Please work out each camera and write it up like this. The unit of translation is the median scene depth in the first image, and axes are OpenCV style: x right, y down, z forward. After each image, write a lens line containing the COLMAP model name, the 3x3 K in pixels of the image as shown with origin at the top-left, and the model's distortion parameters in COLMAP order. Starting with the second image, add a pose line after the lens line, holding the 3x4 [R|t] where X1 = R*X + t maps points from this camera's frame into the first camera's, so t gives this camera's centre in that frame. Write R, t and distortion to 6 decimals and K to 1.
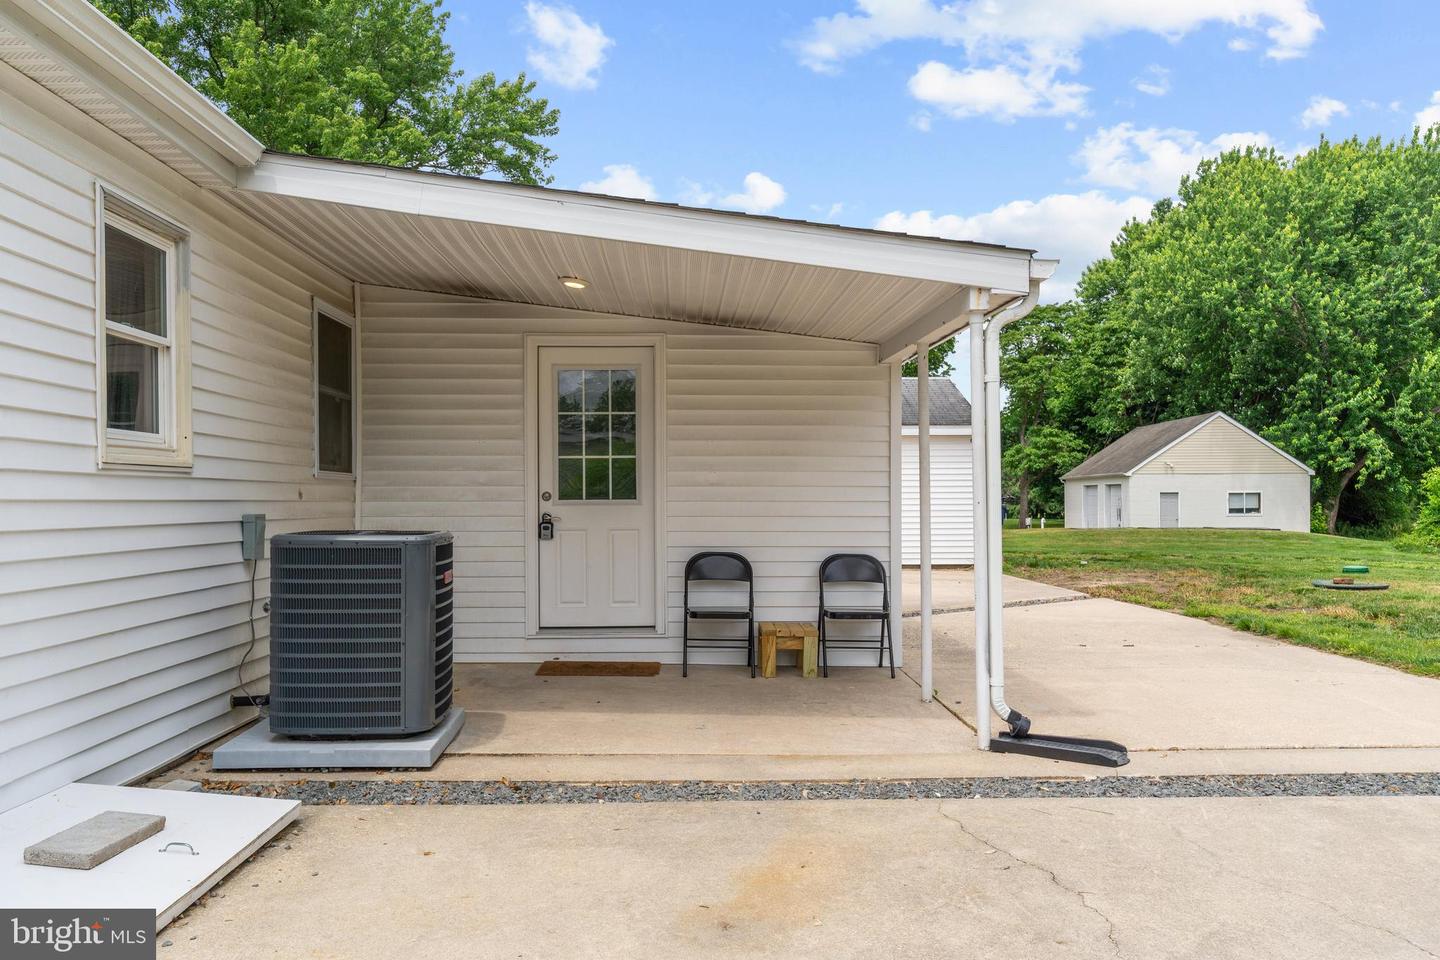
lens RADIAL K [[1092.0, 0, 719.9], [0, 1092.0, 502.3], [0, 0, 1]] dist [-0.007202, 0.000261]
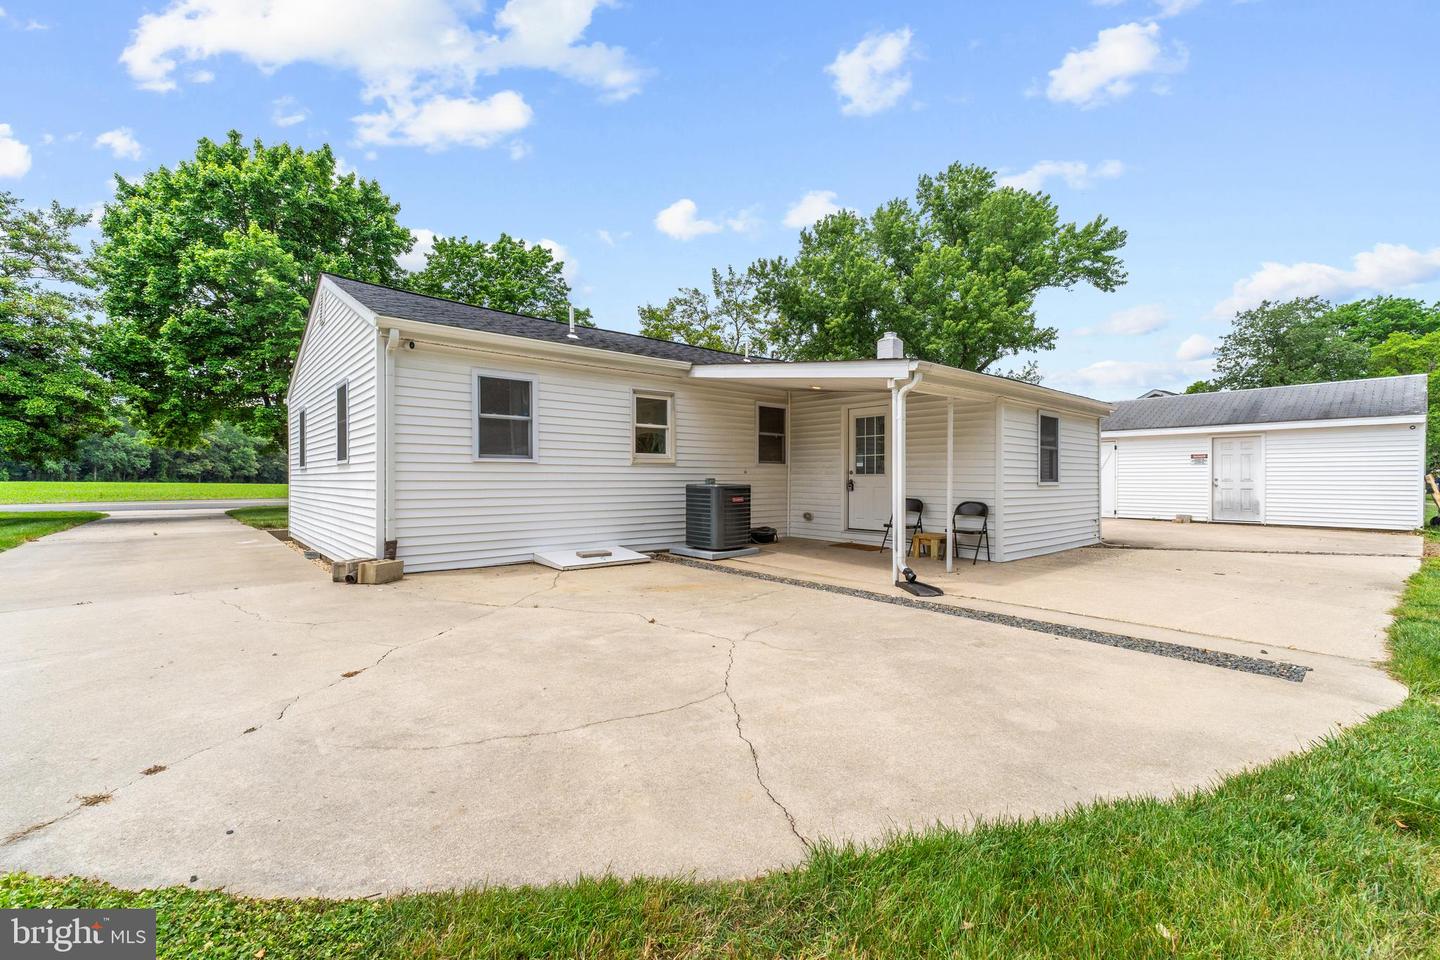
lens RADIAL K [[601.8, 0, 721.4], [0, 601.8, 483.6], [0, 0, 1]] dist [0.004573, -0.000334]
pose [[0.631342, 0.011362, -0.775421, 0.678431], [-0.005658, 0.999934, 0.010044, 0.006855], [0.775484, -0.001954, 0.631365, -0.032015]]
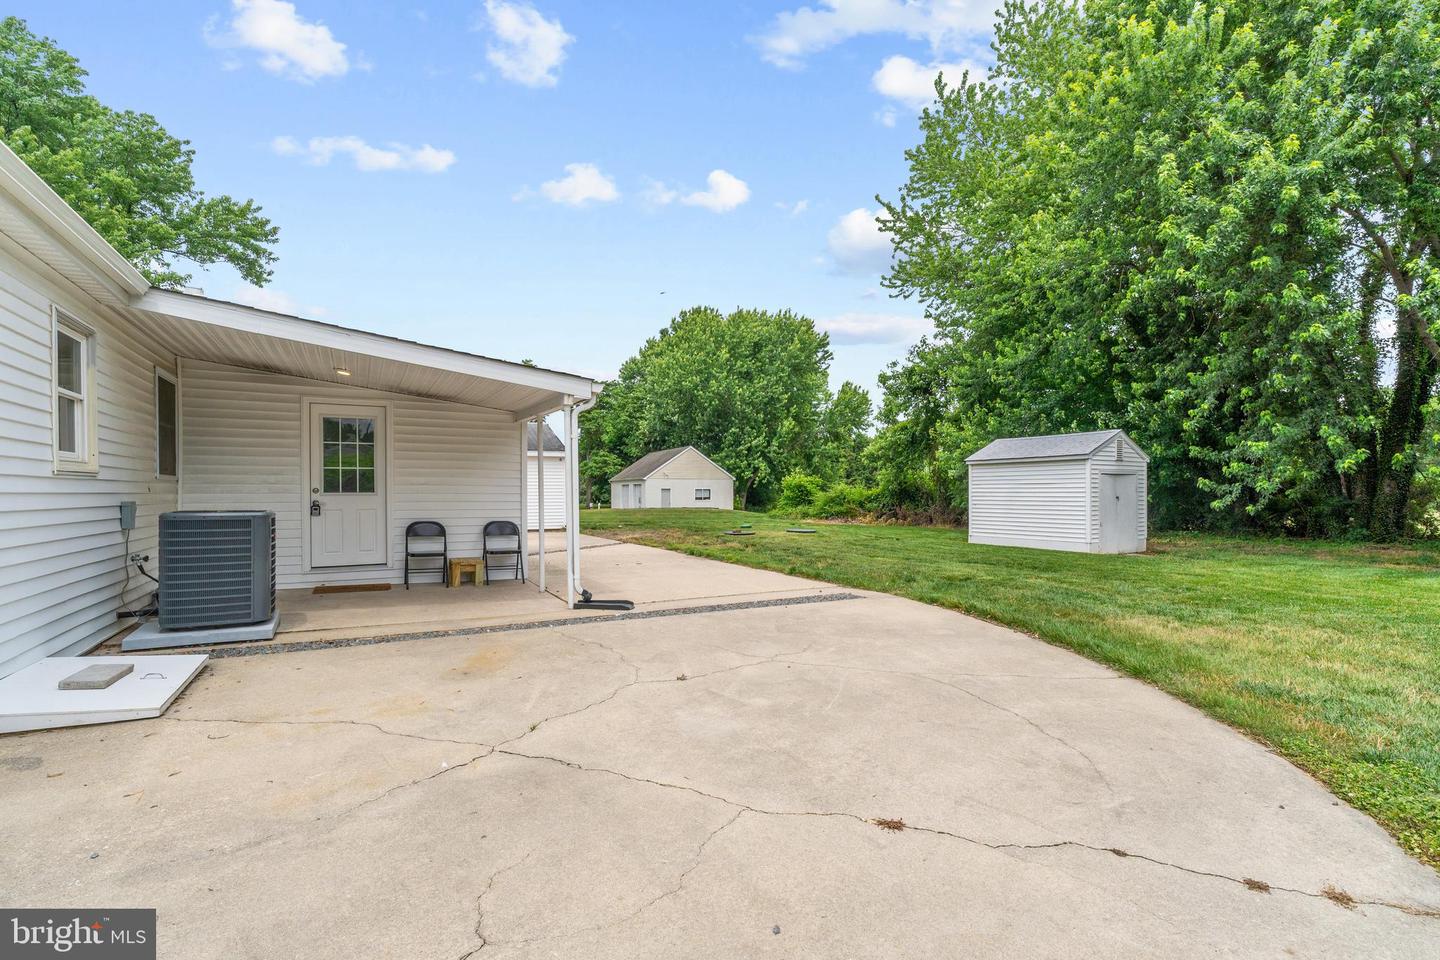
lens RADIAL K [[656.0, 0, 713.3], [0, 656.0, 493.5], [0, 0, 1]] dist [-0.004916, -0.000072]
pose [[0.896283, 0.000282, 0.443482, -0.056518], [0.000187, 0.999999, -0.001014, 0.000141], [-0.443482, 0.000991, 0.896283, -0.200932]]
